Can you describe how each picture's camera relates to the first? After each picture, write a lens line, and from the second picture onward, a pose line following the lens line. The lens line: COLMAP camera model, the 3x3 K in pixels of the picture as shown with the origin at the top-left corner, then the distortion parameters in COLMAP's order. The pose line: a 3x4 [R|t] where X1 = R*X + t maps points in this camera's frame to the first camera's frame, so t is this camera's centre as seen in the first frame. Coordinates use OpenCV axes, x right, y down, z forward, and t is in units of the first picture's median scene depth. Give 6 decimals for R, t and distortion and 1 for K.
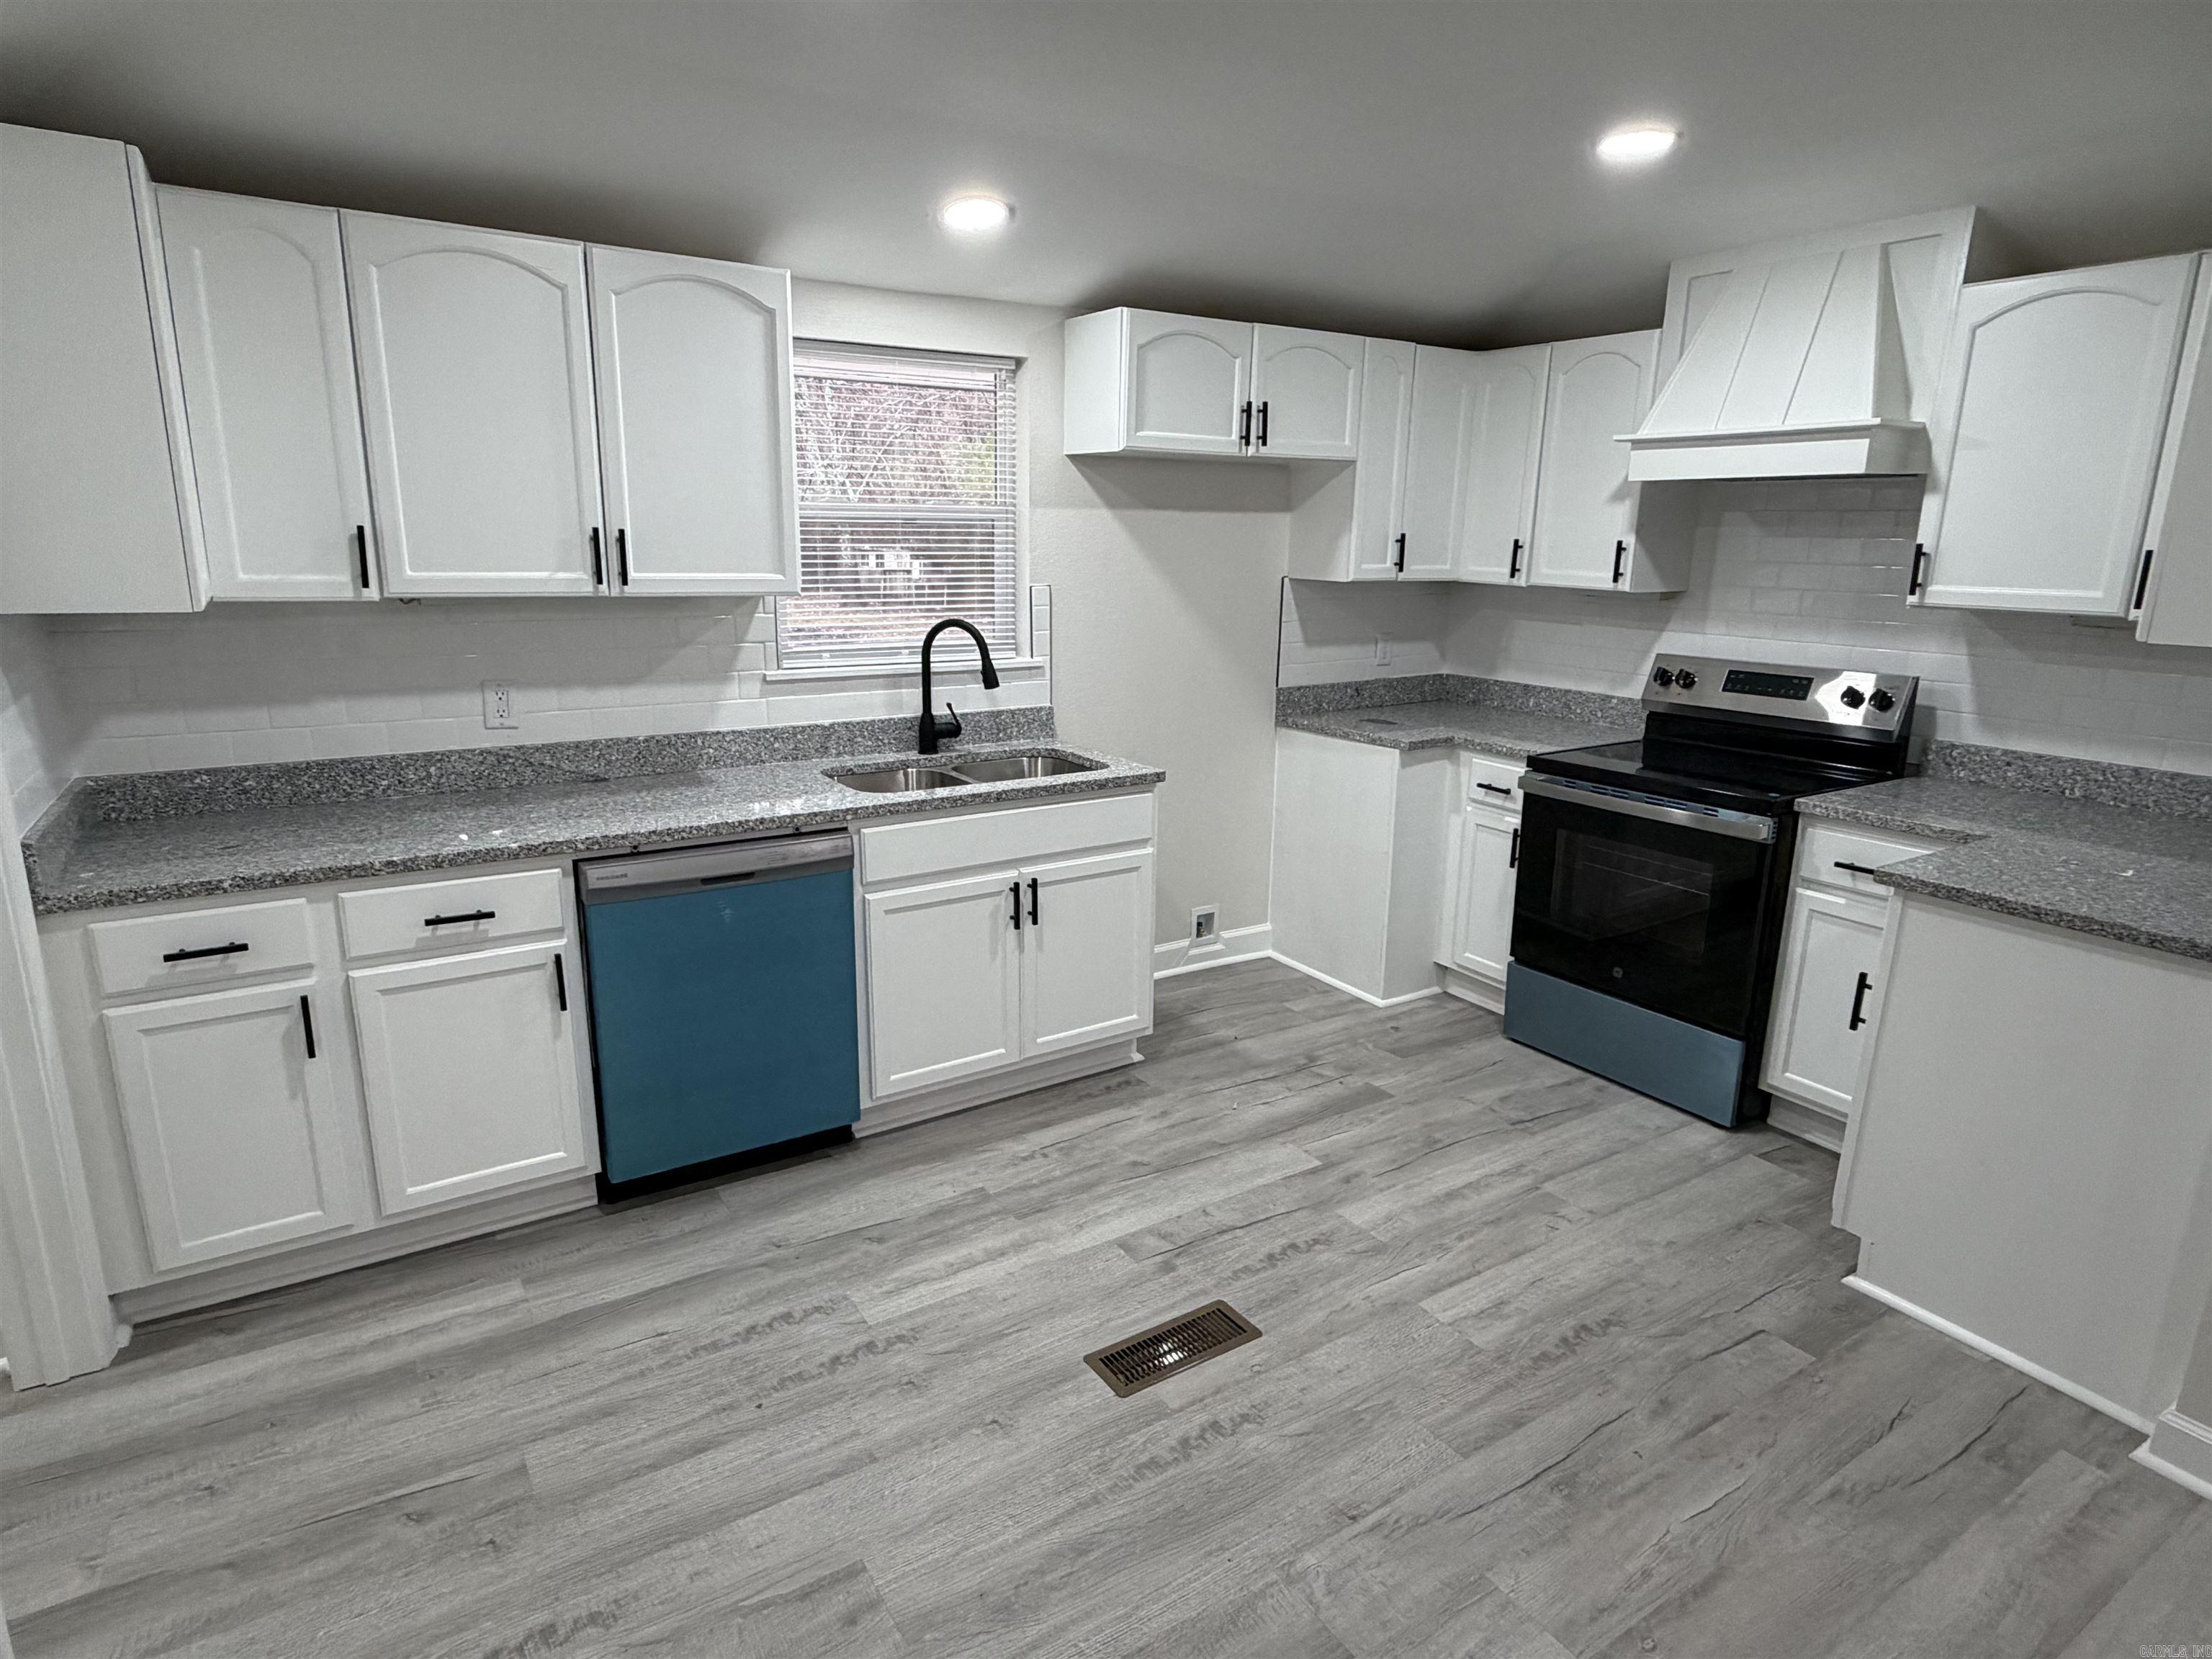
lens RADIAL K [[1226.7, 0, 1100.2], [0, 1226.7, 834.7], [0, 0, 1]] dist [0.000372, -0.000316]
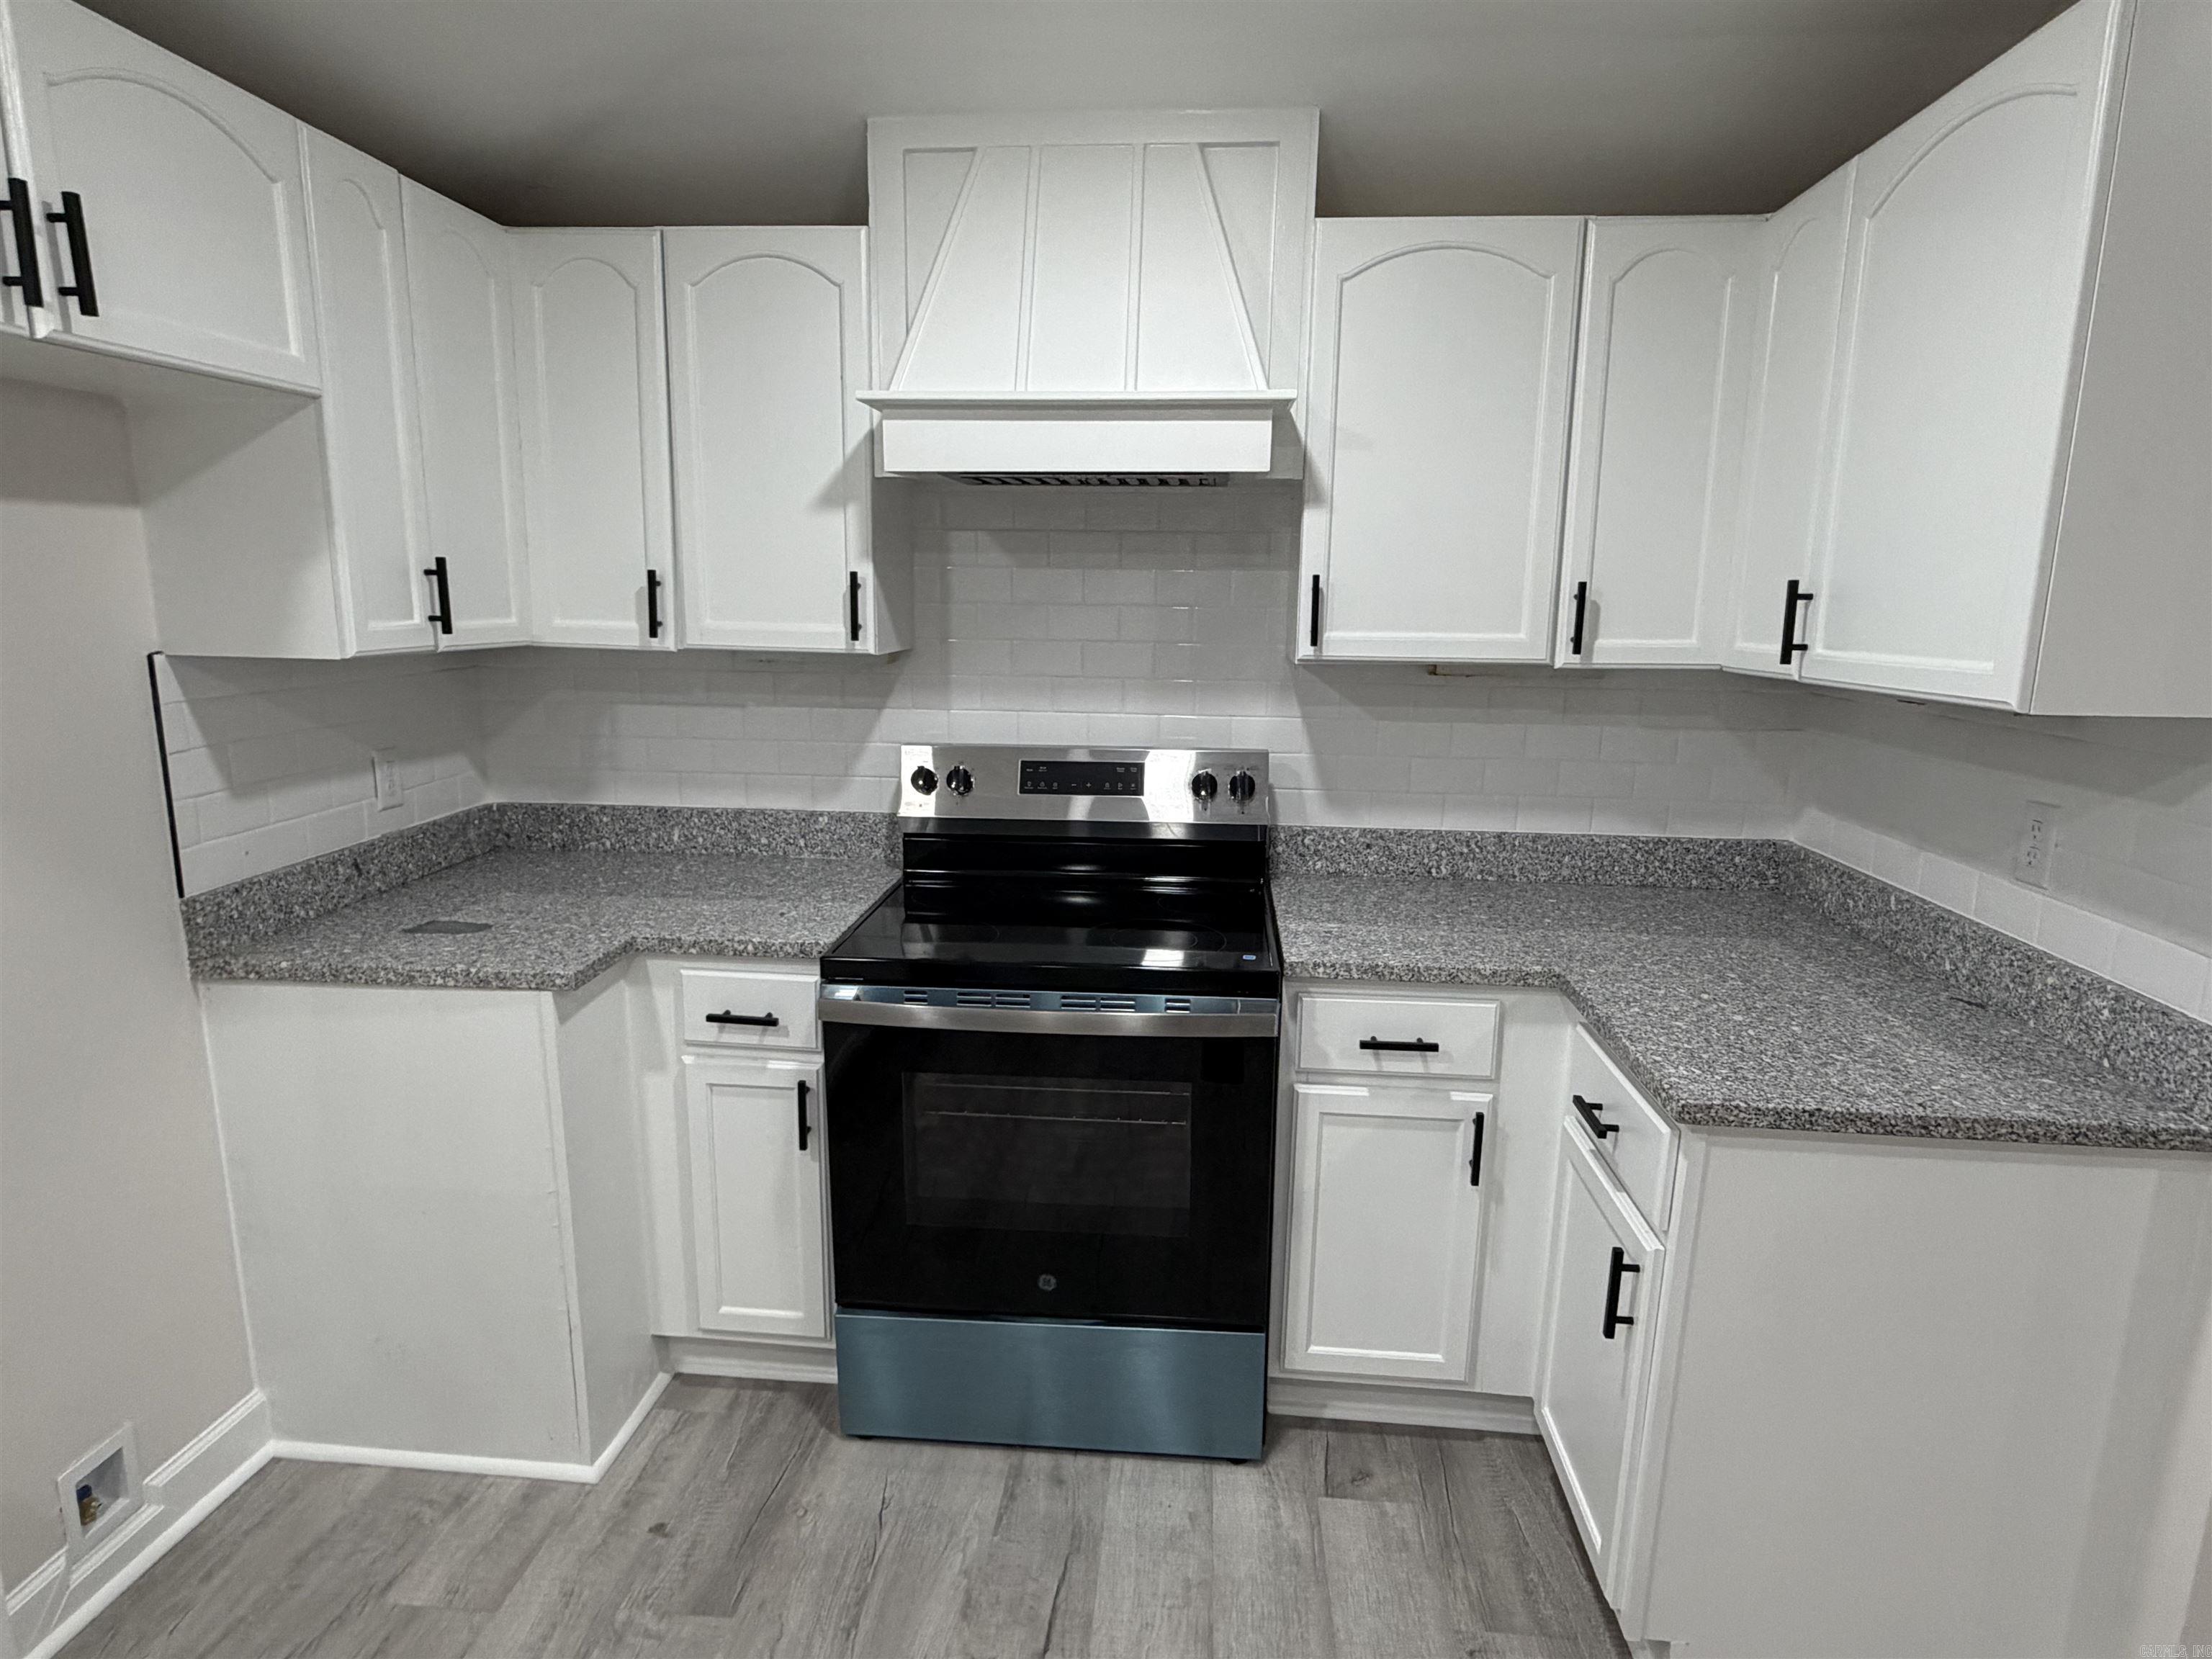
lens RADIAL K [[1226.7, 0, 1100.2], [0, 1226.7, 834.7], [0, 0, 1]] dist [0.000372, -0.000316]
pose [[0.607455, -0.161832, 0.777695, 0.005092], [0.187145, 0.980625, 0.057882, -0.141286], [-0.771994, 0.110381, 0.625972, 0.613372]]
